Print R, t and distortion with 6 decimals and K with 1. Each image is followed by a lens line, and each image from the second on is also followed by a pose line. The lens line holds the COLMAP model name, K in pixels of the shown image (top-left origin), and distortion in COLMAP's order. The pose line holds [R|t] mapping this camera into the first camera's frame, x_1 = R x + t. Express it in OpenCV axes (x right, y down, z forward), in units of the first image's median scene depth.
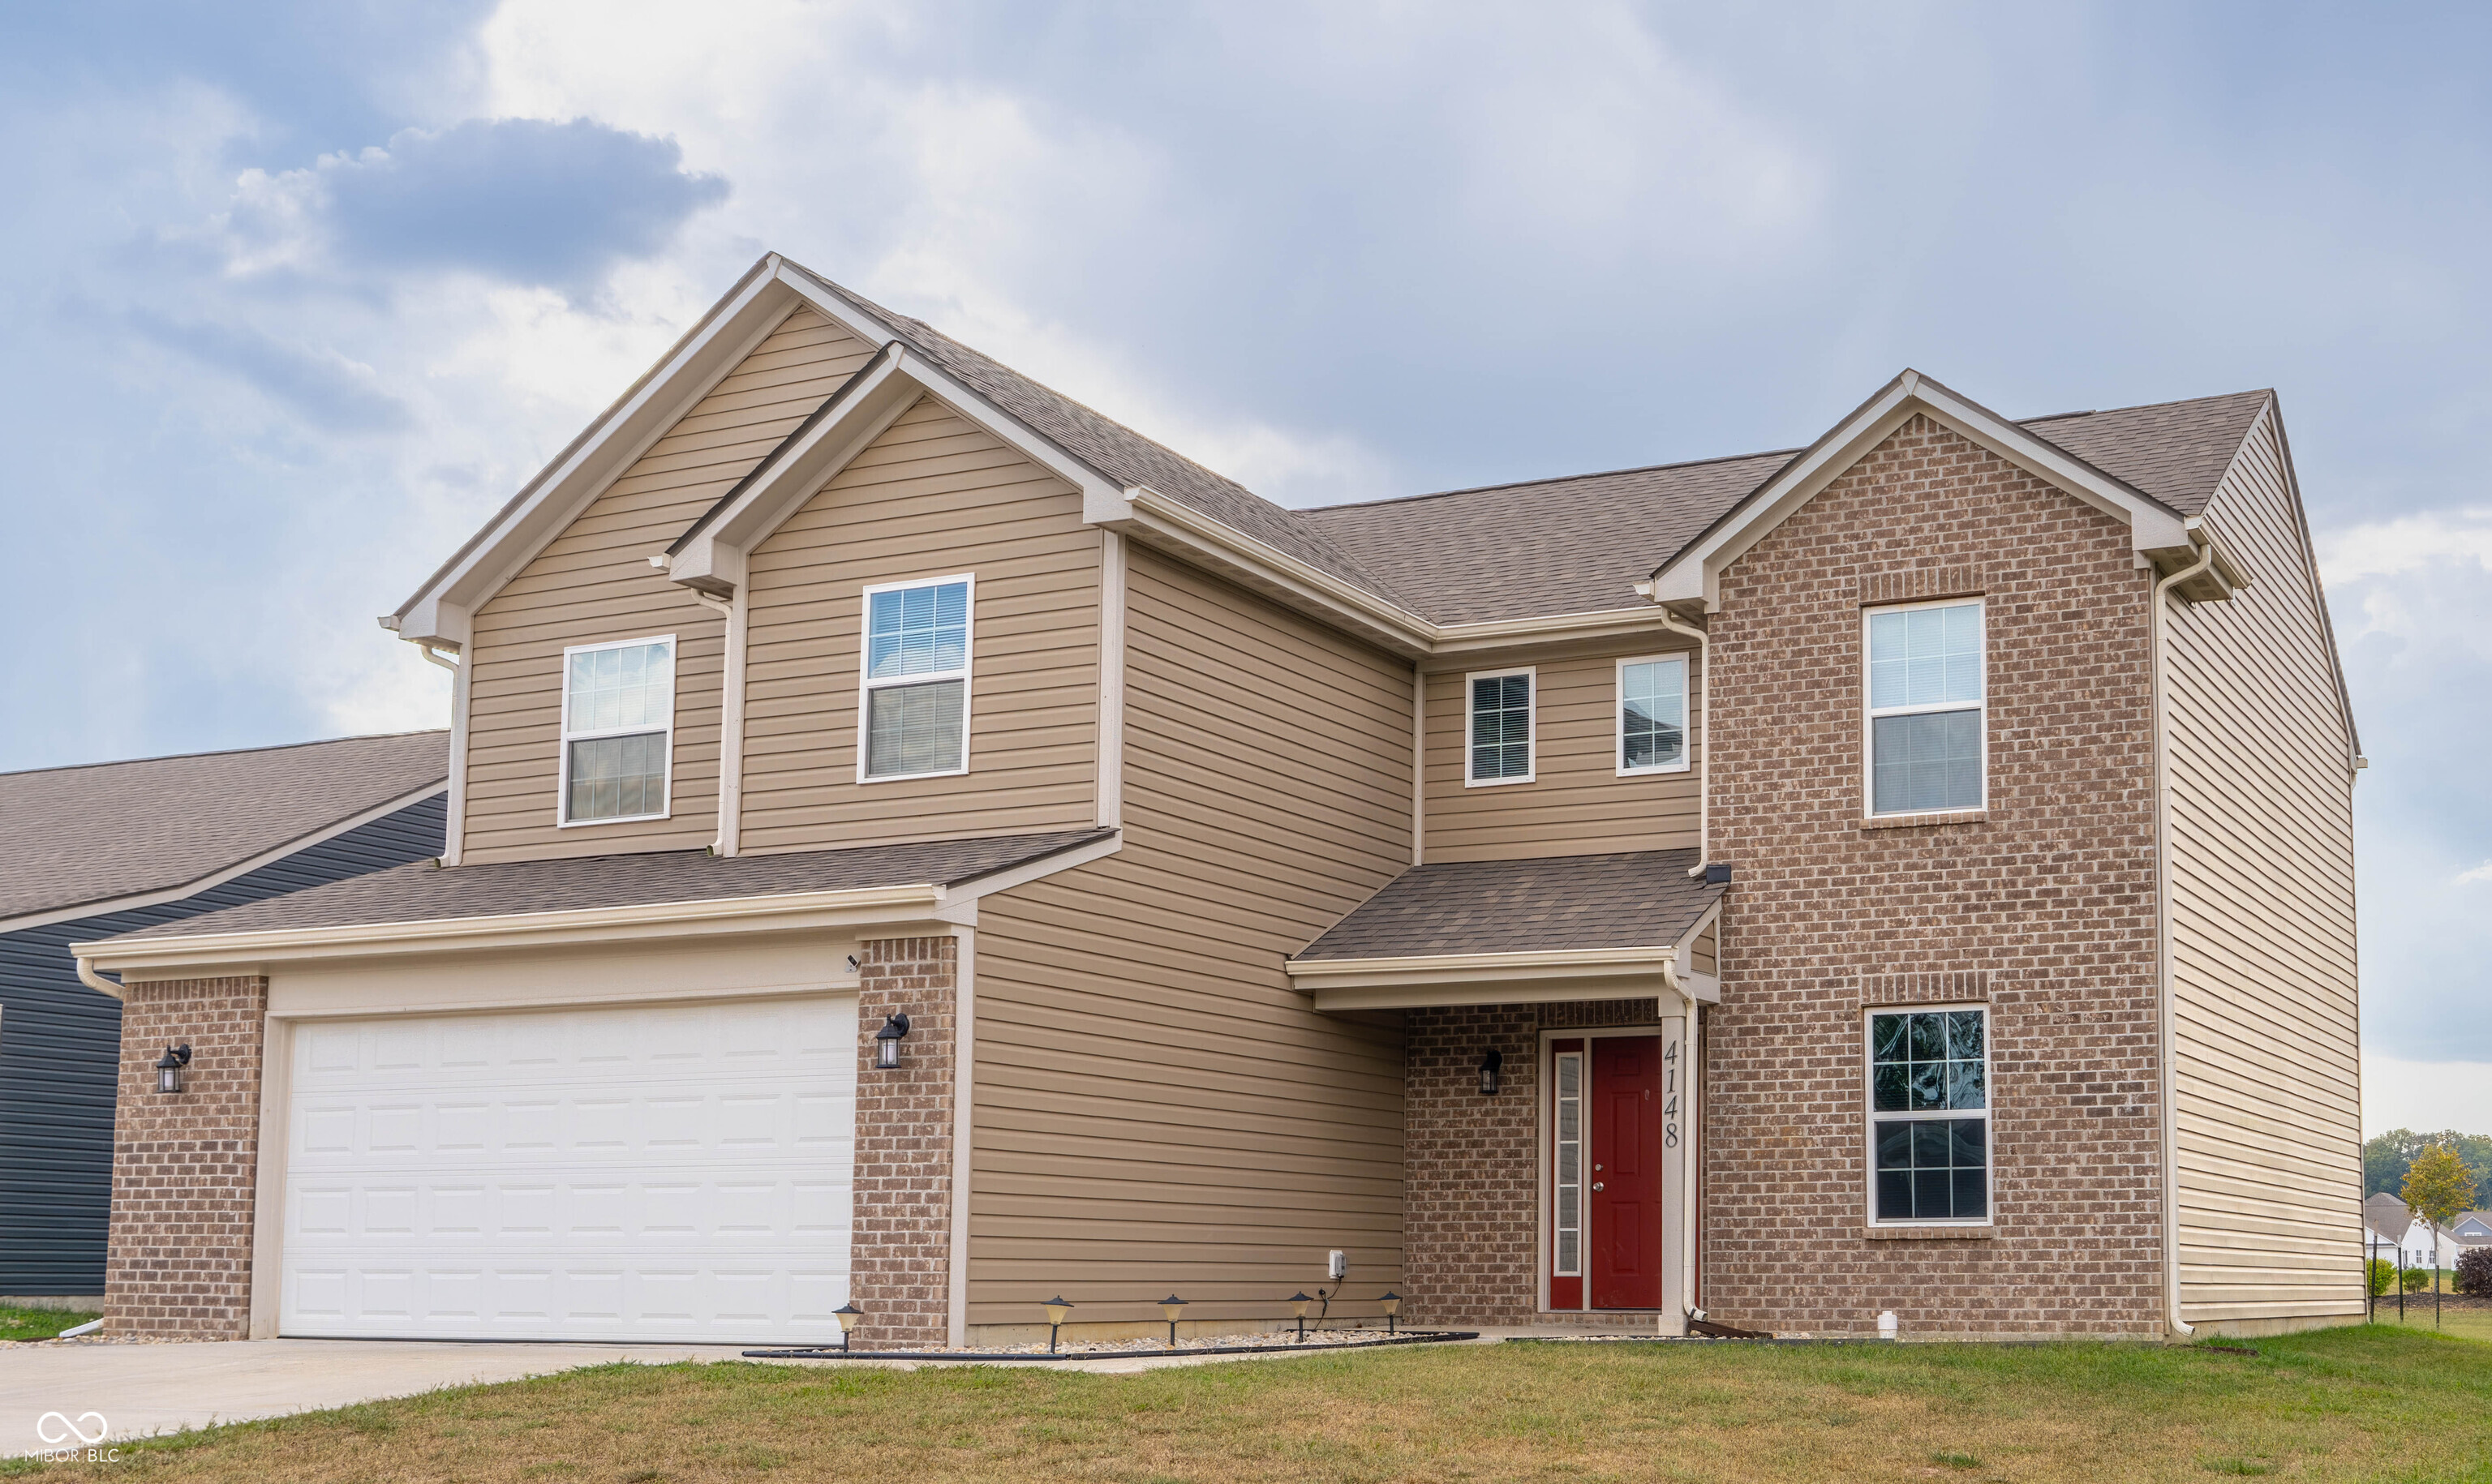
lens RADIAL K [[2828.4, 0, 1253.2], [0, 2828.4, 744.1], [0, 0, 1]] dist [0.023039, 0.000000]
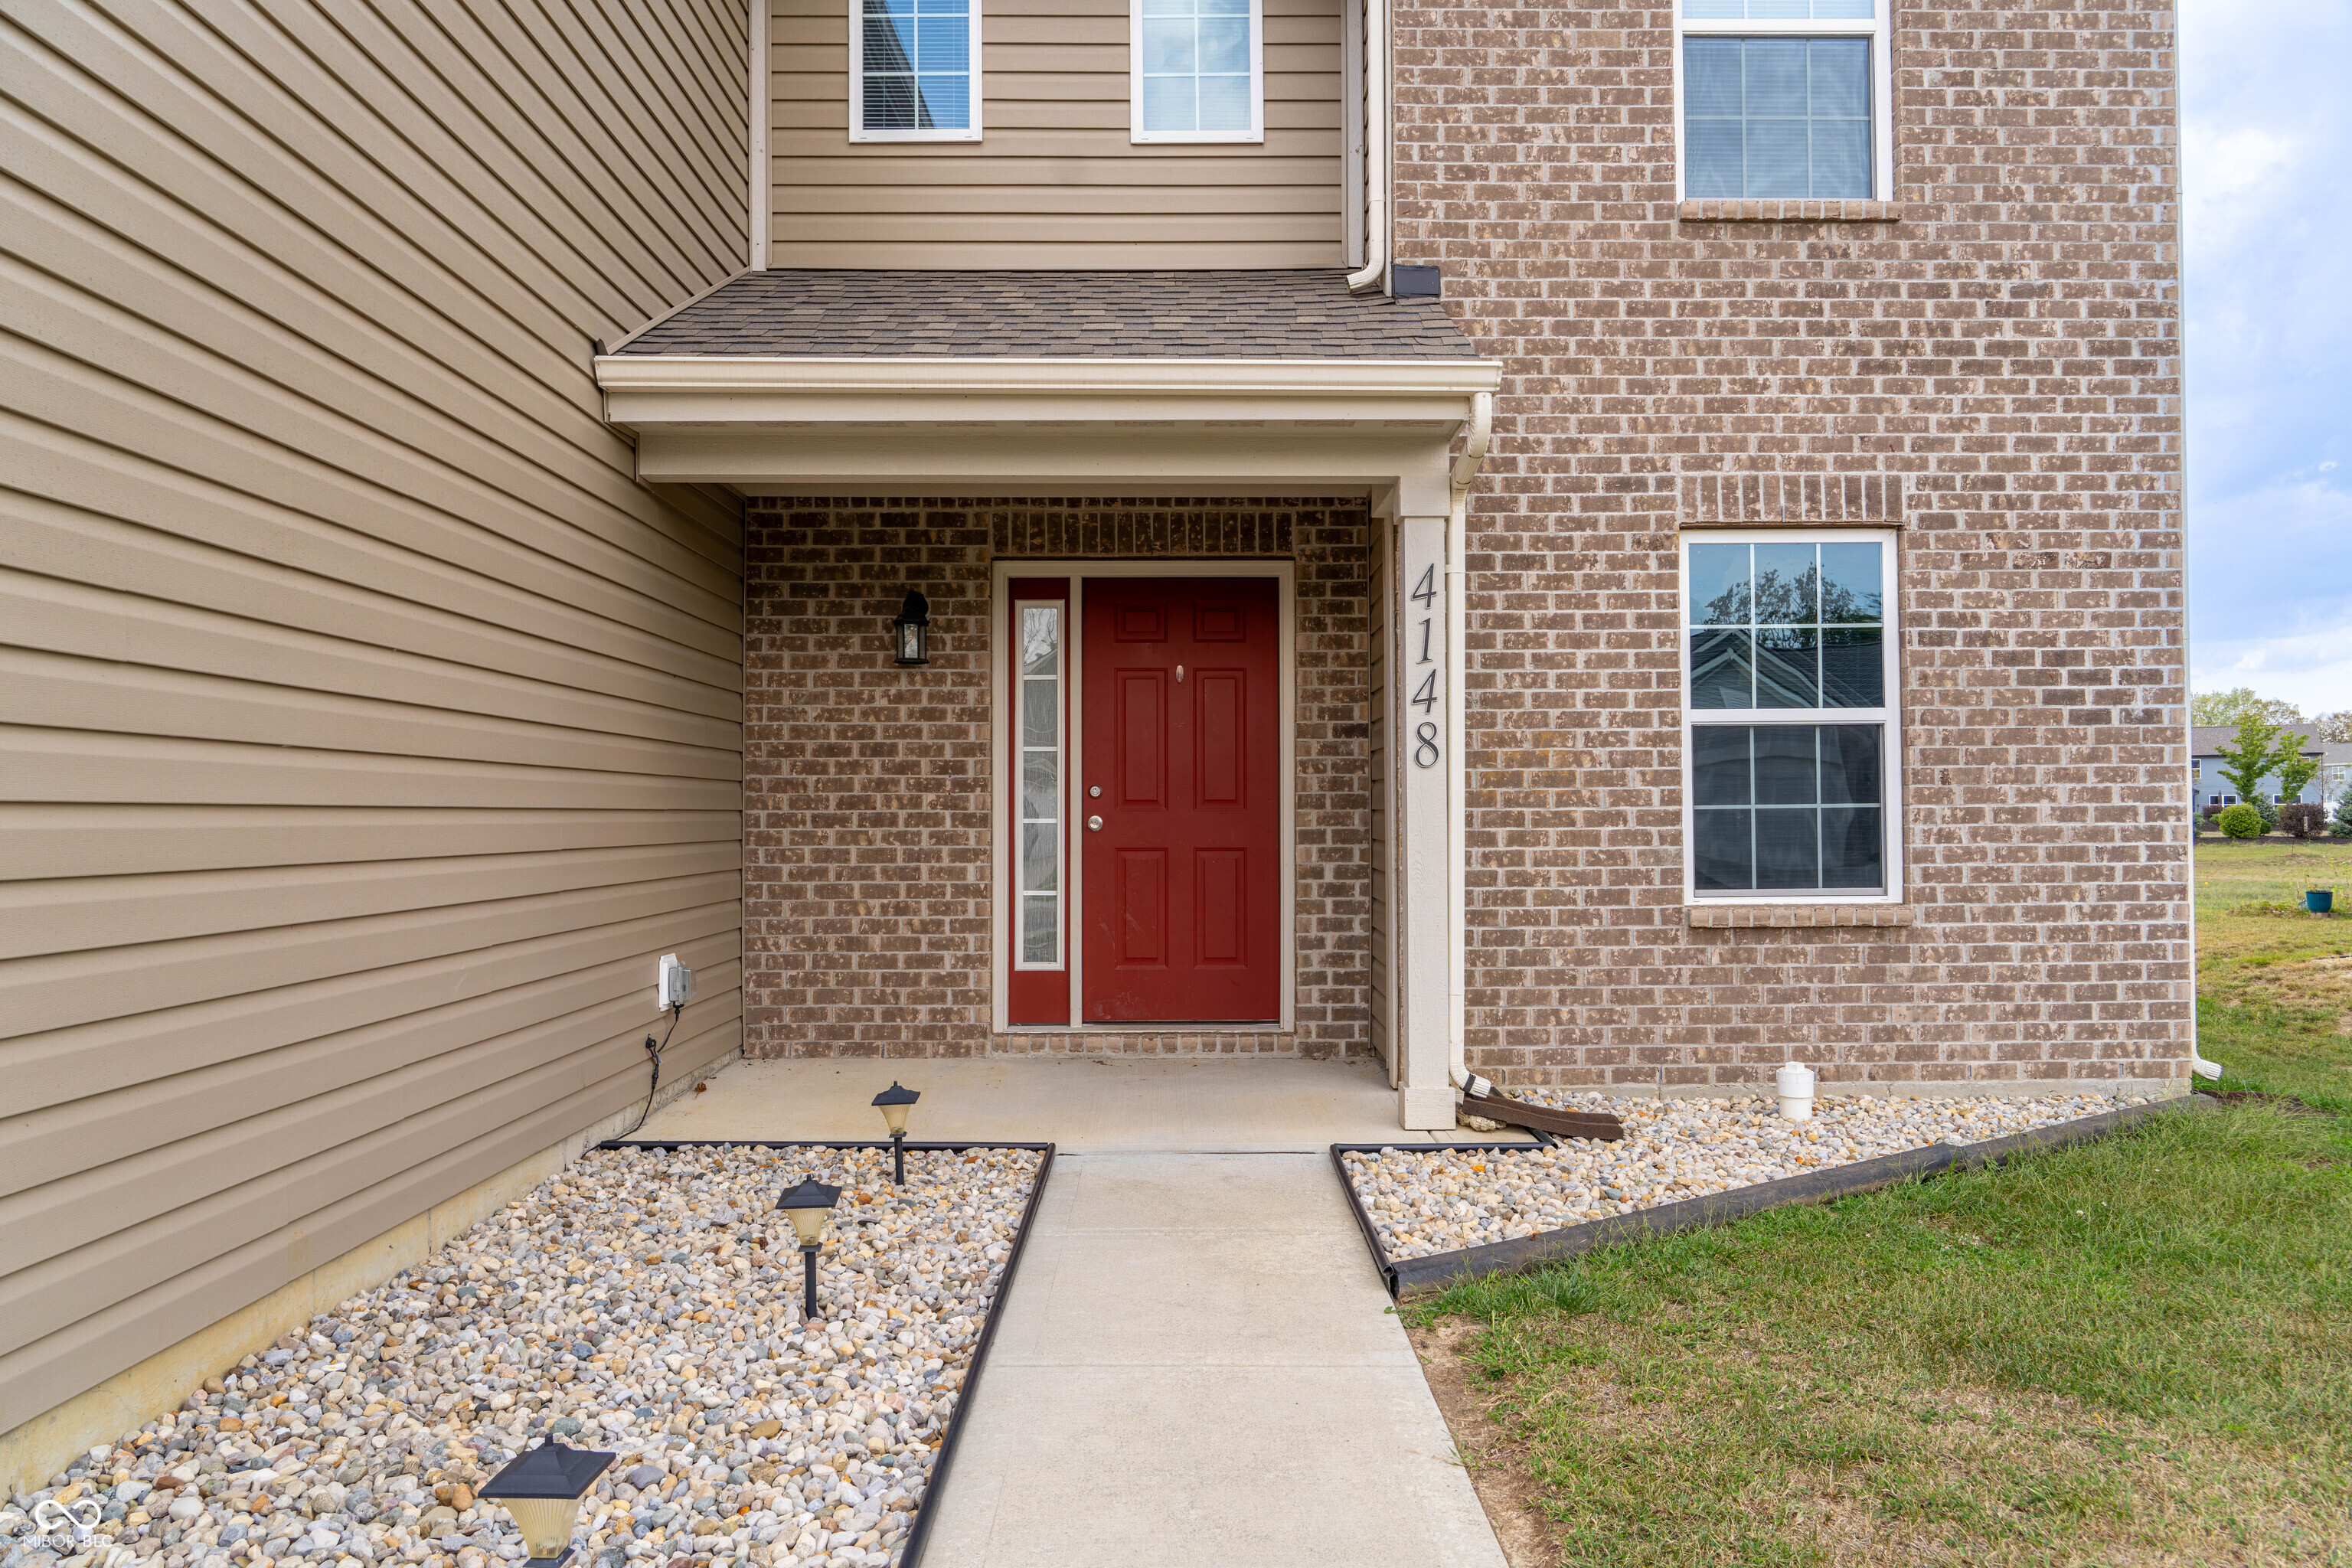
lens RADIAL K [[1681.6, 0, 1175.3], [0, 1681.6, 801.6], [0, 0, 1]] dist [-0.002611, 0.000829]
pose [[0.870629, -0.003747, 0.491926, -0.043180], [-0.084232, 0.984068, 0.156574, 0.103534], [-0.484676, -0.177754, 0.856442, 0.752763]]
